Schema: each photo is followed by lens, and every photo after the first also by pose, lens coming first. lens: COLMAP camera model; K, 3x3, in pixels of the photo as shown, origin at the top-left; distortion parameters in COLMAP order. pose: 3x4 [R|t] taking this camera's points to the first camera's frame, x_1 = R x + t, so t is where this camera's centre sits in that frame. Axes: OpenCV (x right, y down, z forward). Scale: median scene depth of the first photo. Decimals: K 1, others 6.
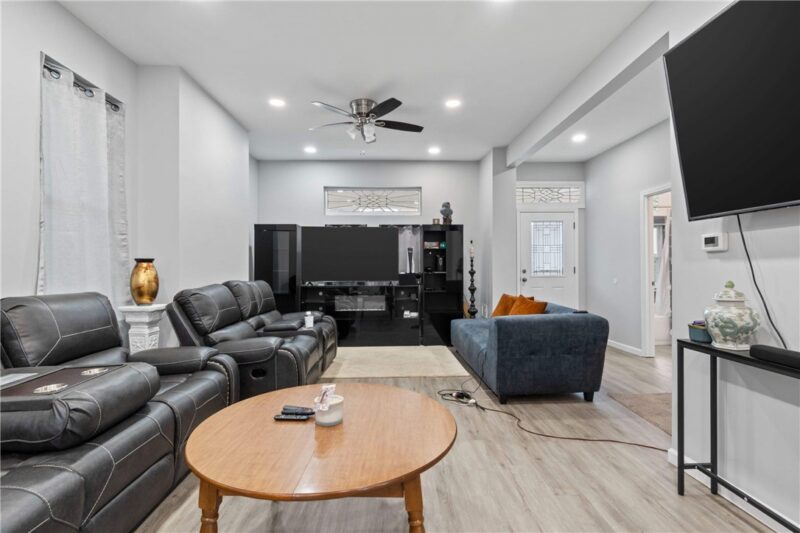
lens RADIAL K [[371.1, 0, 401.5], [0, 371.1, 266.3], [0, 0, 1]] dist [-0.002096, -0.000266]
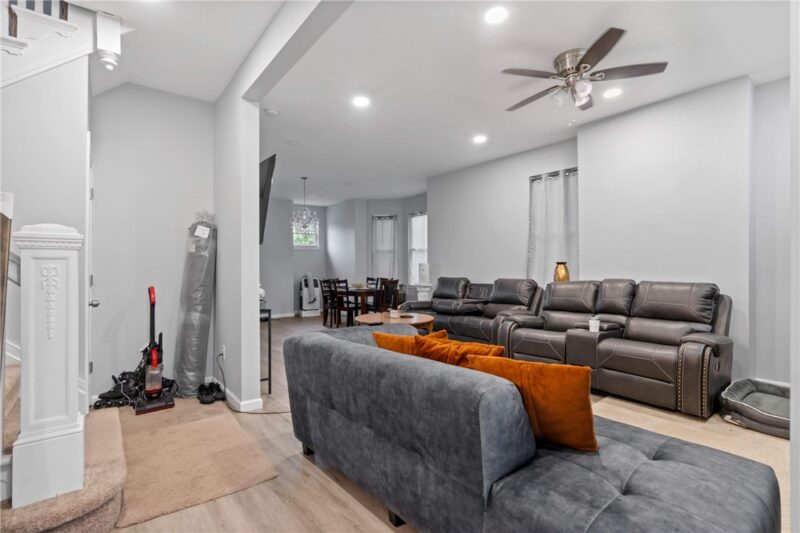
lens RADIAL K [[371.1, 0, 401.5], [0, 371.1, 266.3], [0, 0, 1]] dist [-0.002096, -0.000266]
pose [[-0.795268, -0.003056, -0.606250, 0.904509], [0.007677, 0.999856, -0.015111, 0.018355], [0.606210, -0.016671, -0.795130, 1.935330]]
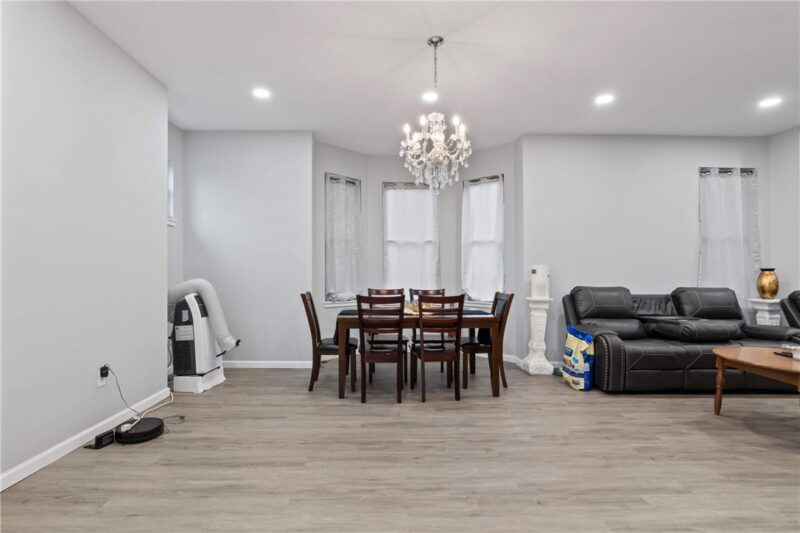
lens RADIAL K [[371.1, 0, 401.5], [0, 371.1, 266.3], [0, 0, 1]] dist [-0.002096, -0.000266]
pose [[-0.024546, -0.020803, -0.999482, 0.873262], [0.001494, 0.999782, -0.020846, -0.000178], [0.999698, -0.002005, -0.024510, -0.466699]]
